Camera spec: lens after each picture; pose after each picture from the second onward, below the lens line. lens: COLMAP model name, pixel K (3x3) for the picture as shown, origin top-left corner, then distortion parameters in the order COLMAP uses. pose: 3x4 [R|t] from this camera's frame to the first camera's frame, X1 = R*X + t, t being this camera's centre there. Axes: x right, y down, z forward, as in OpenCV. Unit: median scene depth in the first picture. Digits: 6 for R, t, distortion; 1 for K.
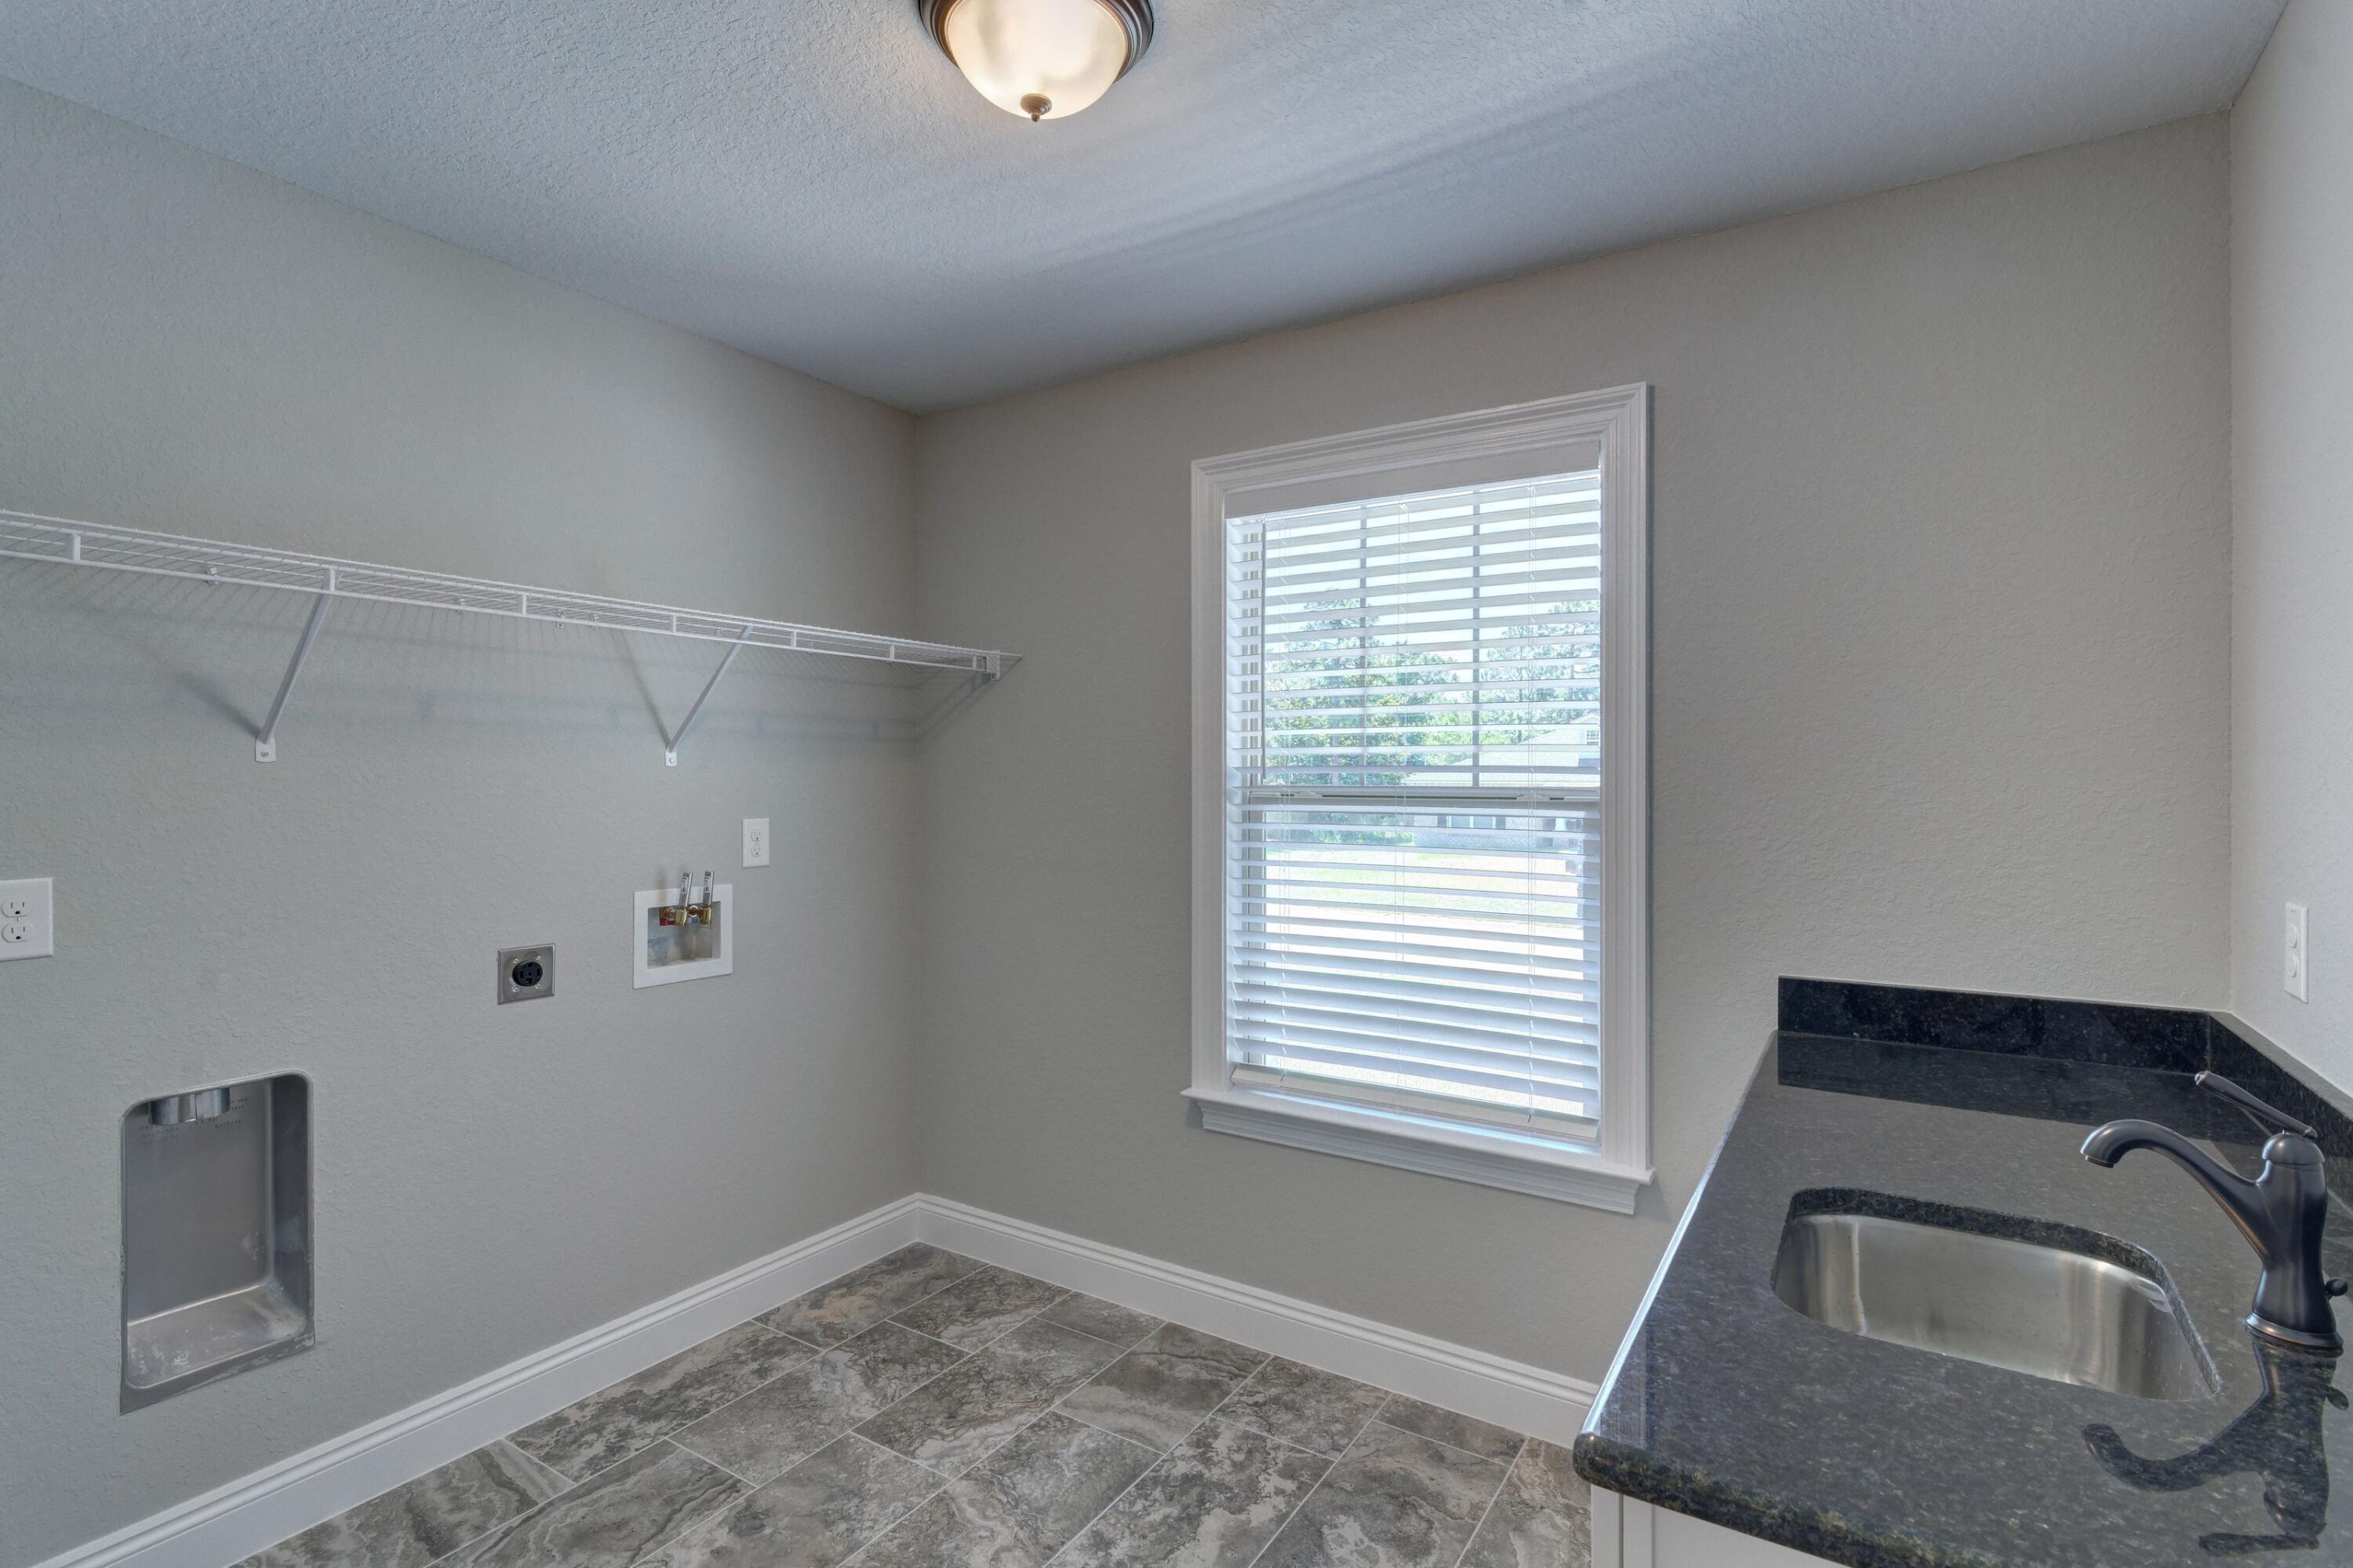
lens RADIAL K [[1111.6, 0, 1186.1], [0, 1111.6, 785.1], [0, 0, 1]] dist [-0.000629, -0.000118]
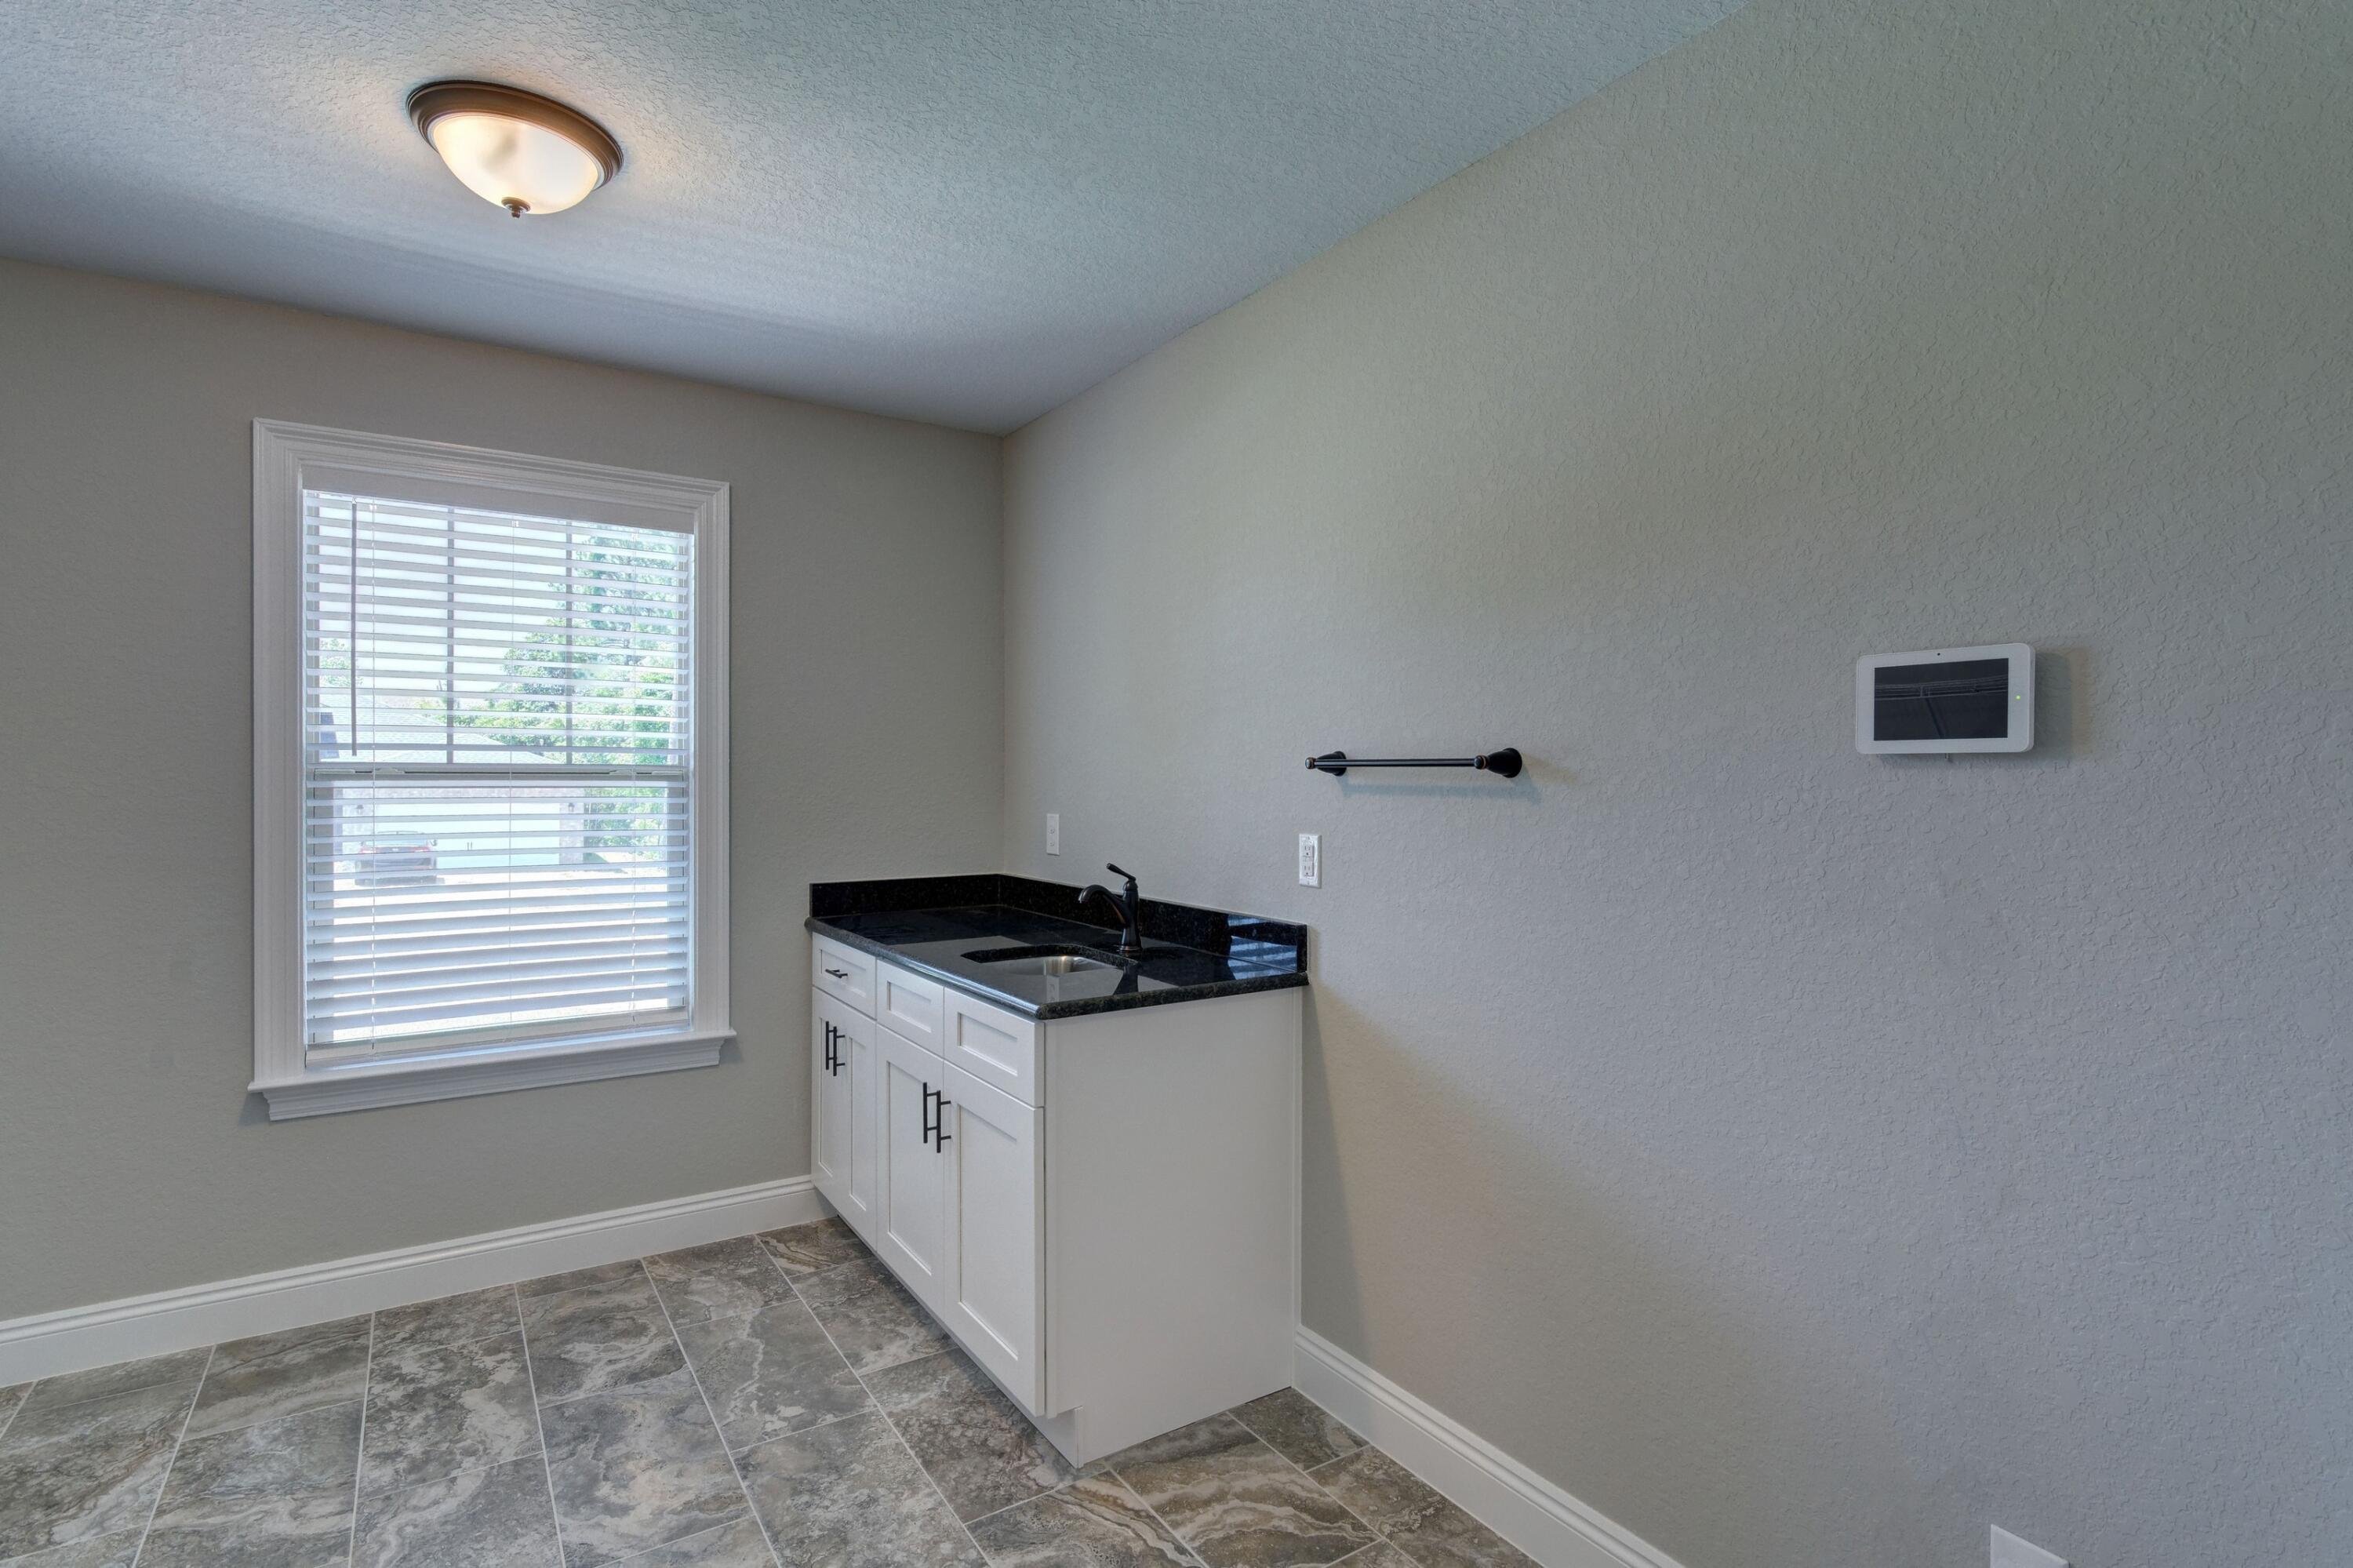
lens RADIAL K [[1119.5, 0, 1185.0], [0, 1119.5, 770.4], [0, 0, 1]] dist [0.002331, 0.000048]
pose [[0.421916, -0.002940, 0.906630, -0.613350], [-0.000039, 0.999995, 0.003261, 0.006179], [-0.906635, -0.001411, 0.421913, -0.139101]]
